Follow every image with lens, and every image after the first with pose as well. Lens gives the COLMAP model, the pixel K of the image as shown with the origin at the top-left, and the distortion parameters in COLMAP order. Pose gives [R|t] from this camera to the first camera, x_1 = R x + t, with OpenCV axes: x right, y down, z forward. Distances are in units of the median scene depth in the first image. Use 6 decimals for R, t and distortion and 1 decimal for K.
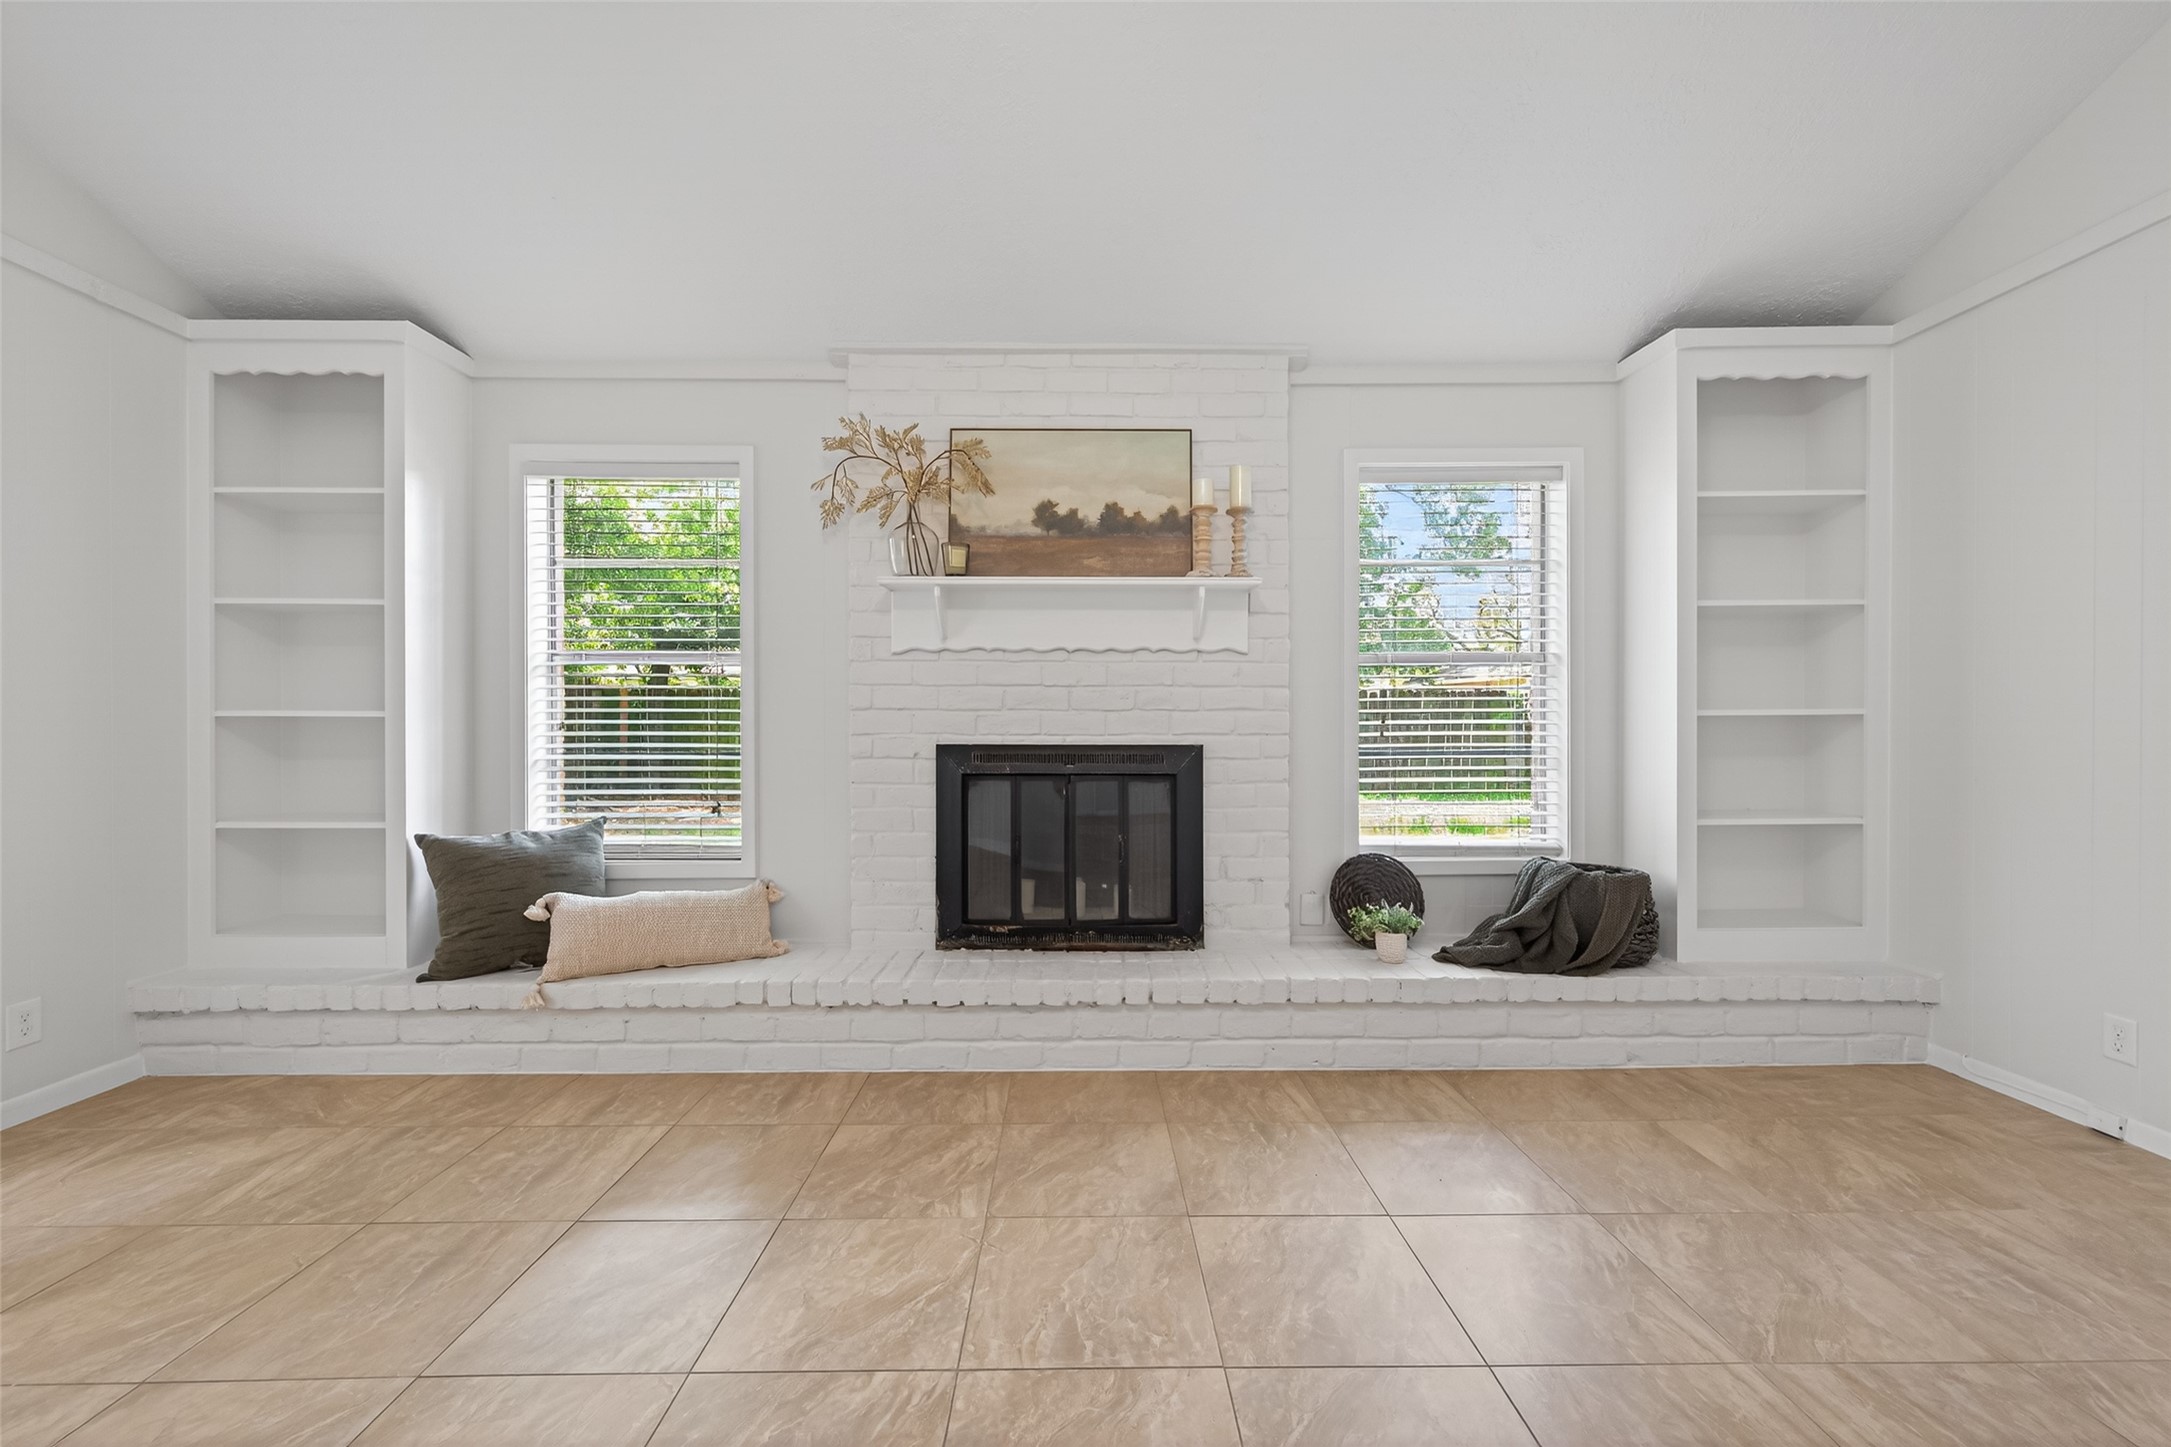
lens RADIAL K [[842.8, 0, 1088.4], [0, 842.8, 726.2], [0, 0, 1]] dist [0.010950, -0.003149]
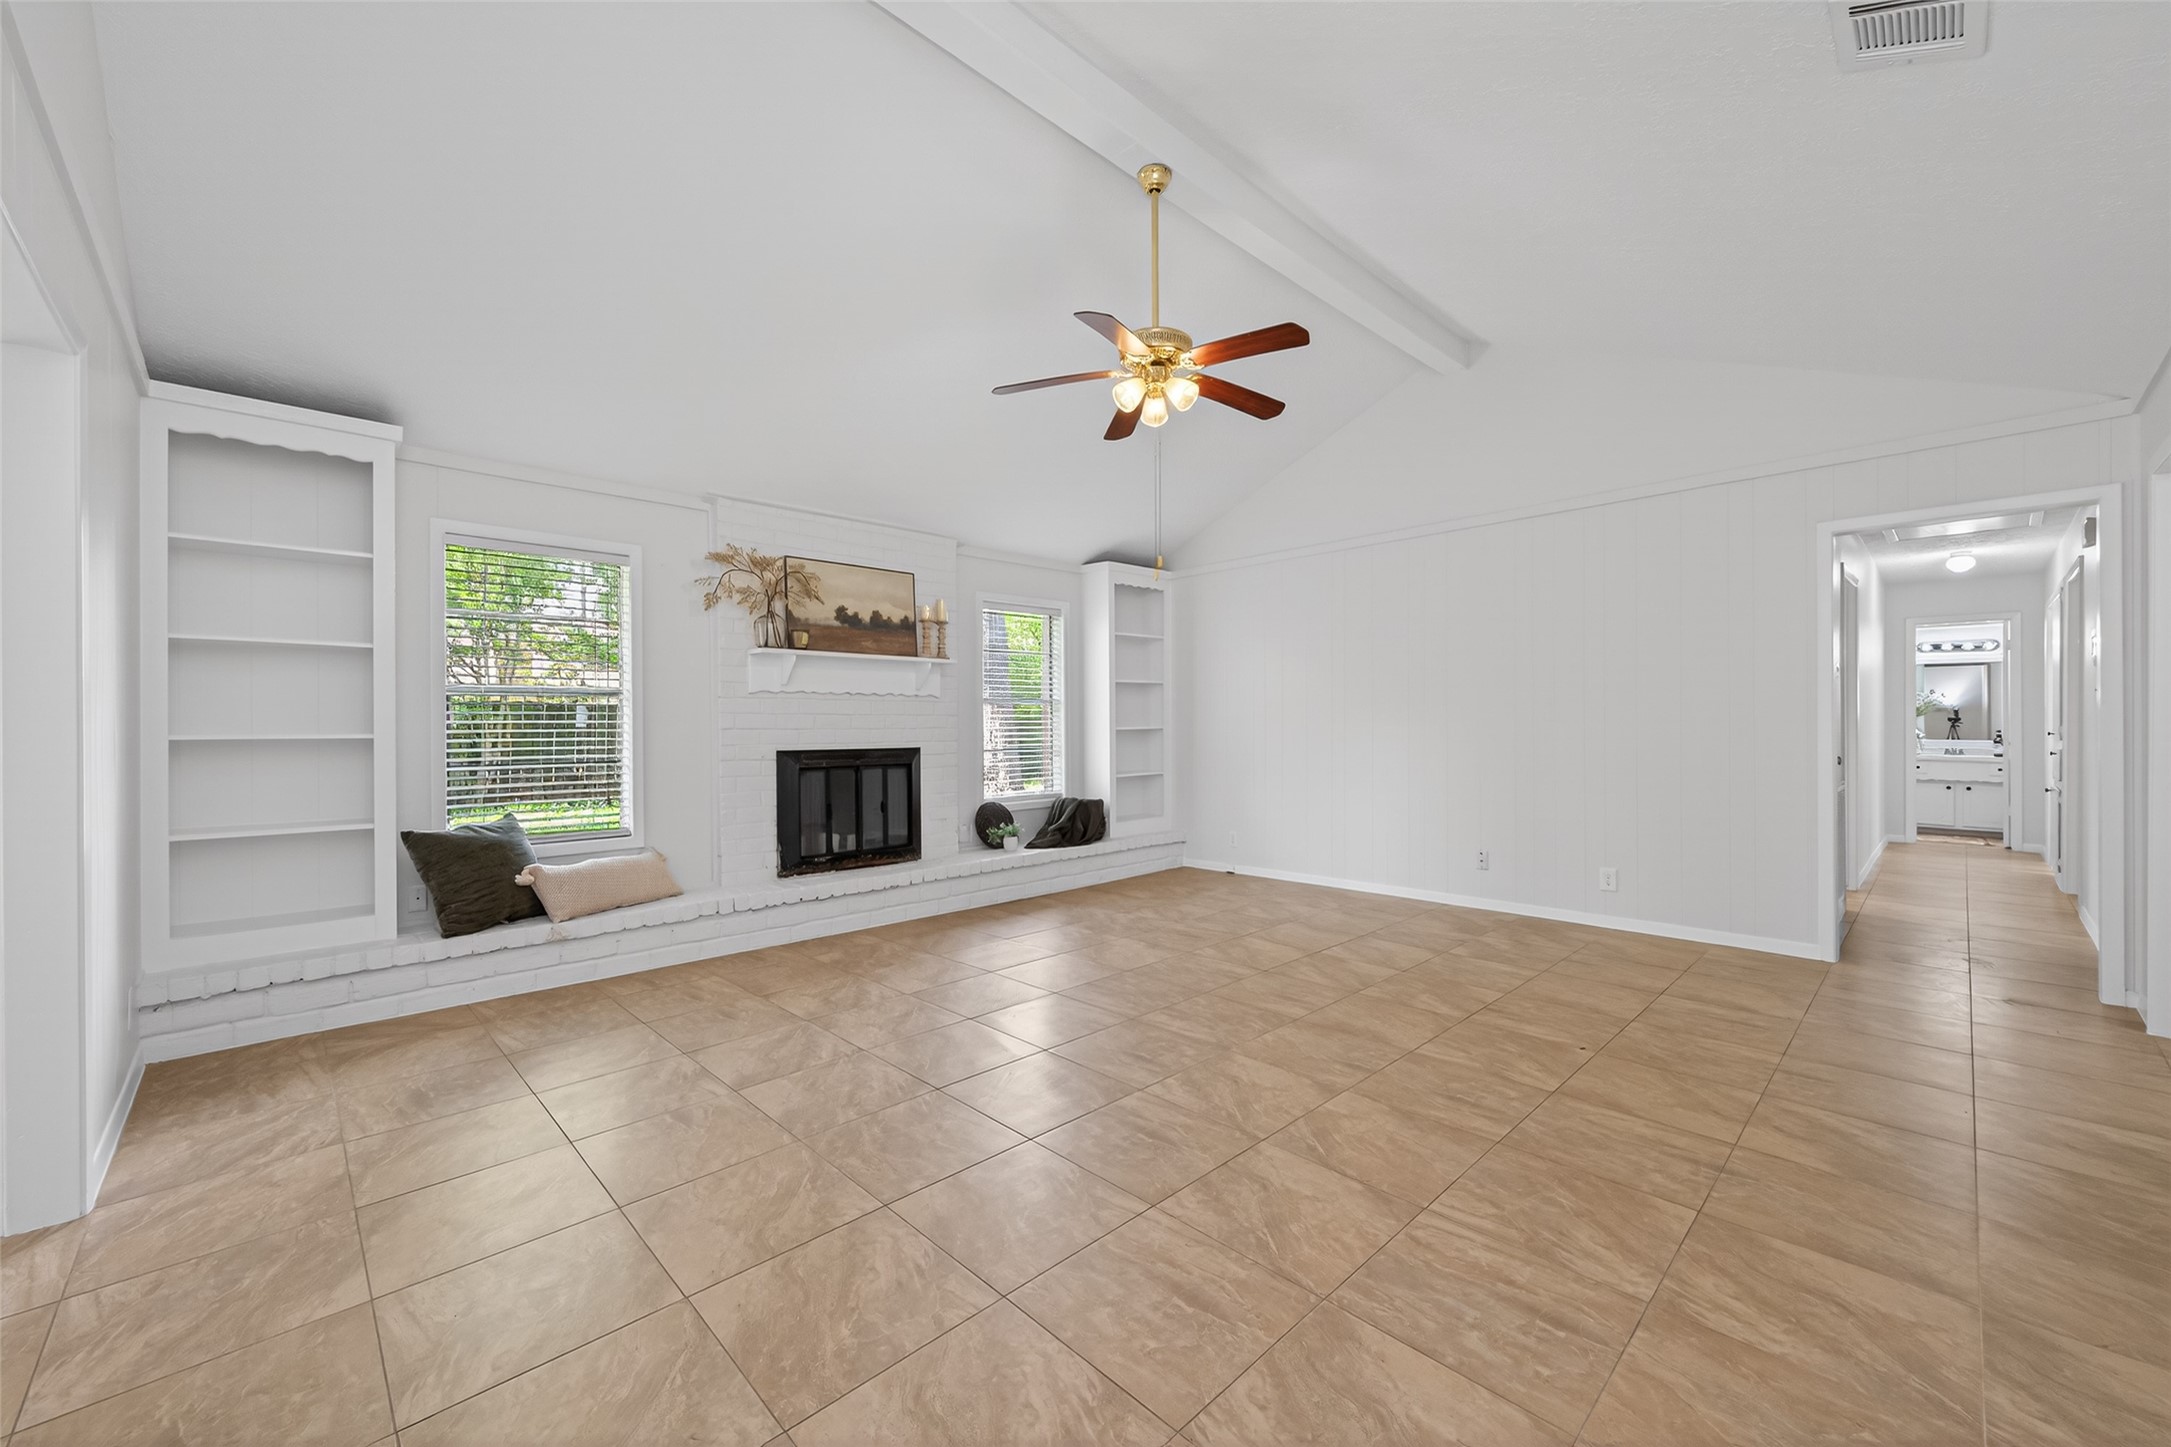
lens RADIAL K [[842.8, 0, 1090.0], [0, 842.8, 747.2], [0, 0, 1]] dist [0.010950, -0.003149]
pose [[0.726904, -0.022082, 0.686384, -0.885565], [0.009106, 0.999705, 0.022519, -0.016966], [-0.686679, -0.010119, 0.726890, -0.601882]]
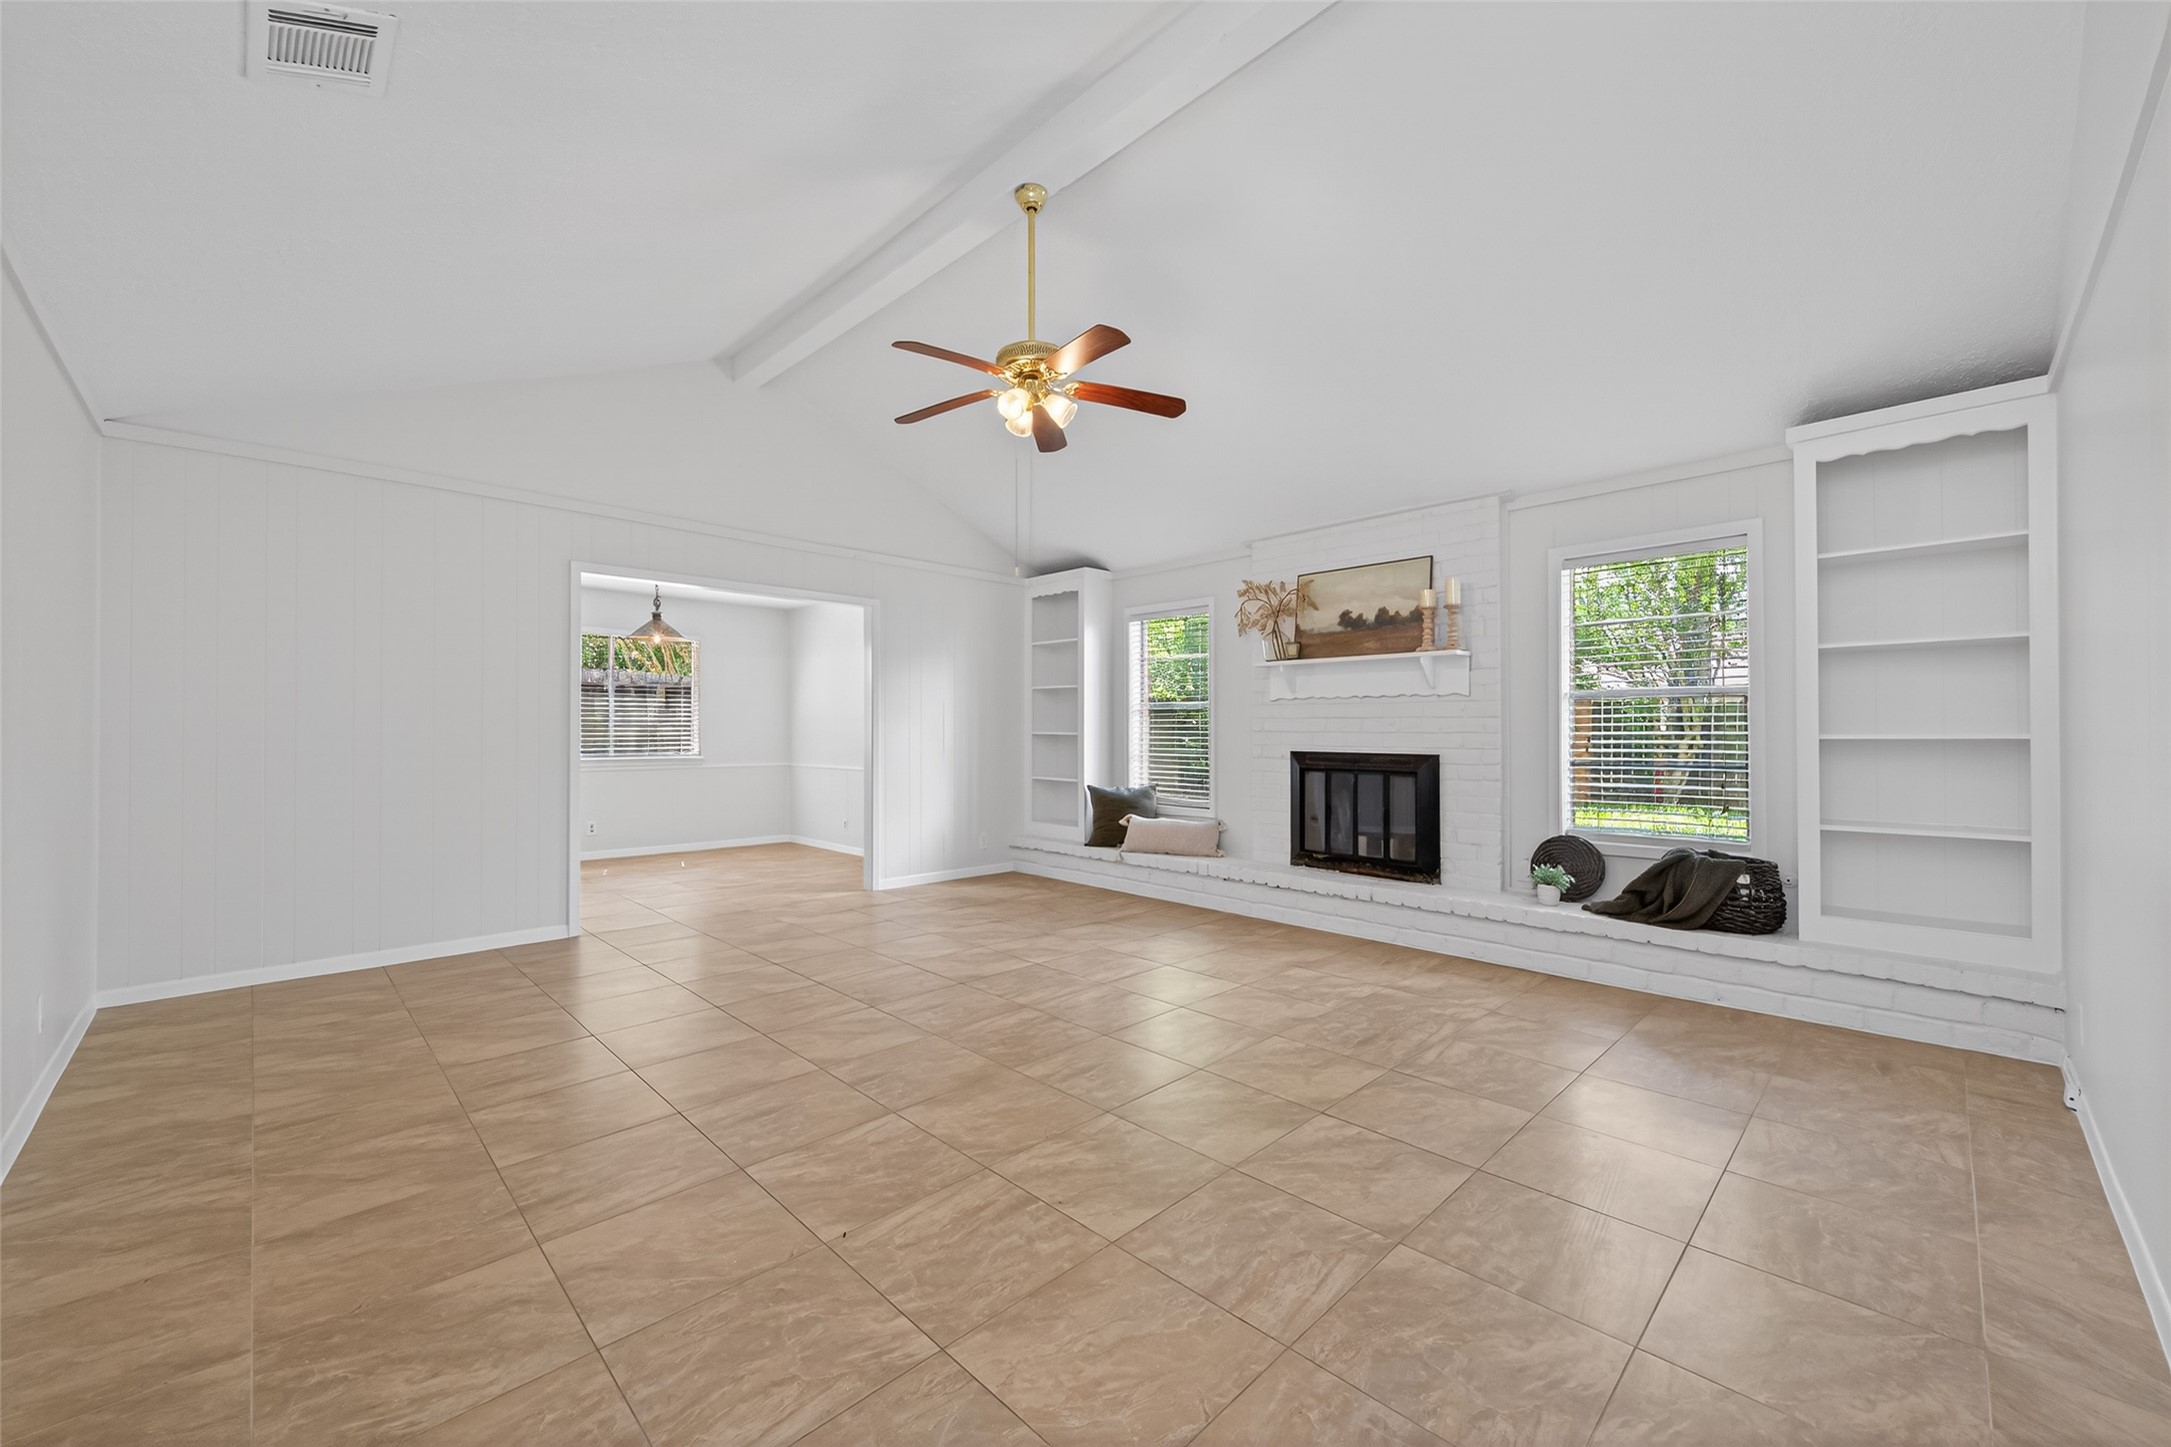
lens RADIAL K [[842.8, 0, 1086.4], [0, 842.8, 741.6], [0, 0, 1]] dist [0.010950, -0.003149]
pose [[0.691838, 0.009400, -0.721992, 0.852840], [-0.003412, 0.999947, 0.009750, -0.015512], [0.722045, -0.004282, 0.691833, -0.588724]]
